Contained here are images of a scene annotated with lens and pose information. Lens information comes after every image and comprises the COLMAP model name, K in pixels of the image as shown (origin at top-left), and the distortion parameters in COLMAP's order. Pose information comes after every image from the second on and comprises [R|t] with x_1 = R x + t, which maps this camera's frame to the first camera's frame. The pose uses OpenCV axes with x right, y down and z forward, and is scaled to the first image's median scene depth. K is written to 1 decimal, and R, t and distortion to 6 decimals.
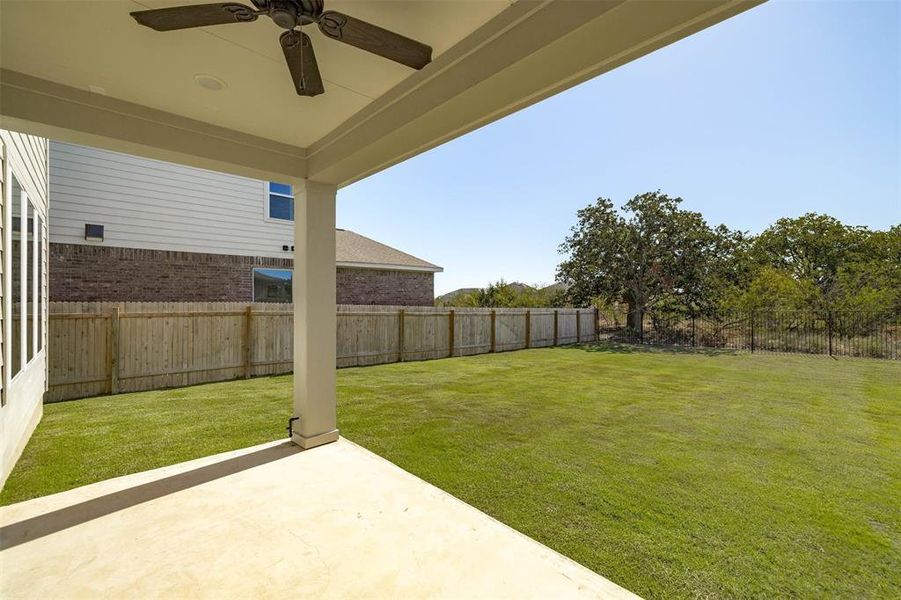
lens RADIAL K [[378.6, 0, 446.0], [0, 378.6, 298.5], [0, 0, 1]] dist [0.001410, -0.000426]
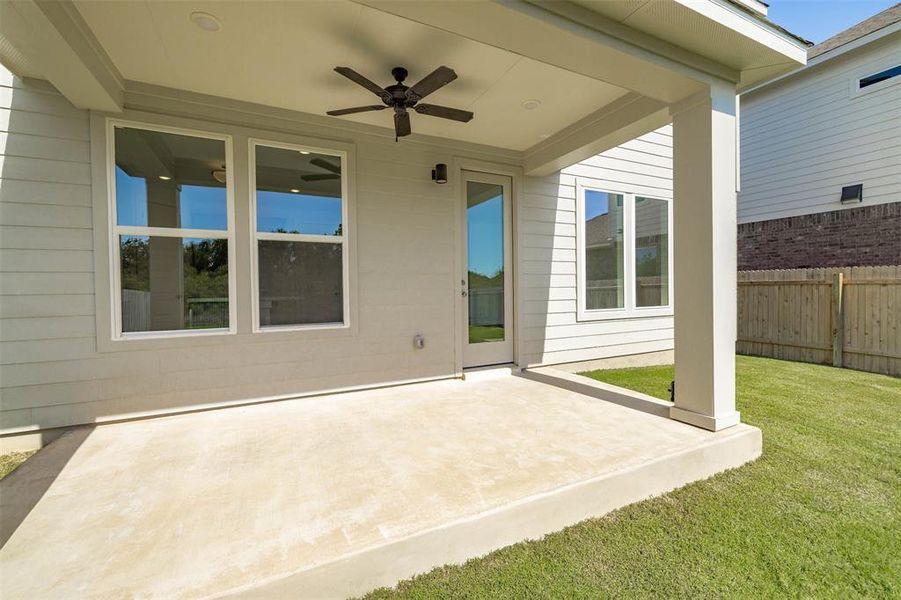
lens RADIAL K [[378.6, 0, 447.0], [0, 378.6, 293.6], [0, 0, 1]] dist [0.001410, -0.000426]
pose [[-0.304043, 0.020058, -0.952447, 0.084868], [0.015384, 0.999751, 0.016143, 0.012544], [0.952534, -0.009744, -0.304276, 0.108571]]
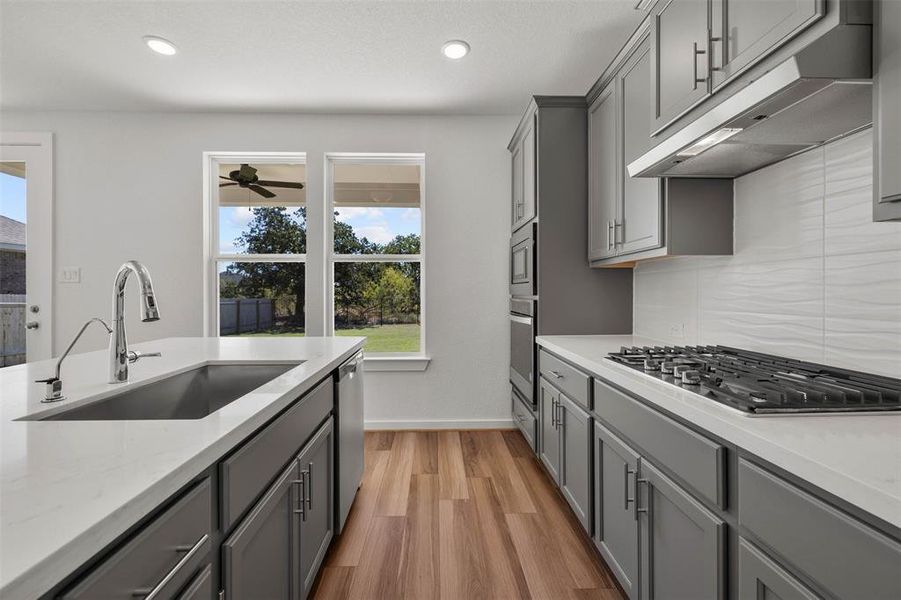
lens RADIAL K [[378.6, 0, 448.9], [0, 378.6, 292.6], [0, 0, 1]] dist [0.001410, -0.000426]
pose [[0.658926, -0.001950, 0.752206, -0.146896], [-0.003665, 0.999976, 0.005803, -0.001418], [-0.752199, -0.006581, 0.658903, -0.192815]]
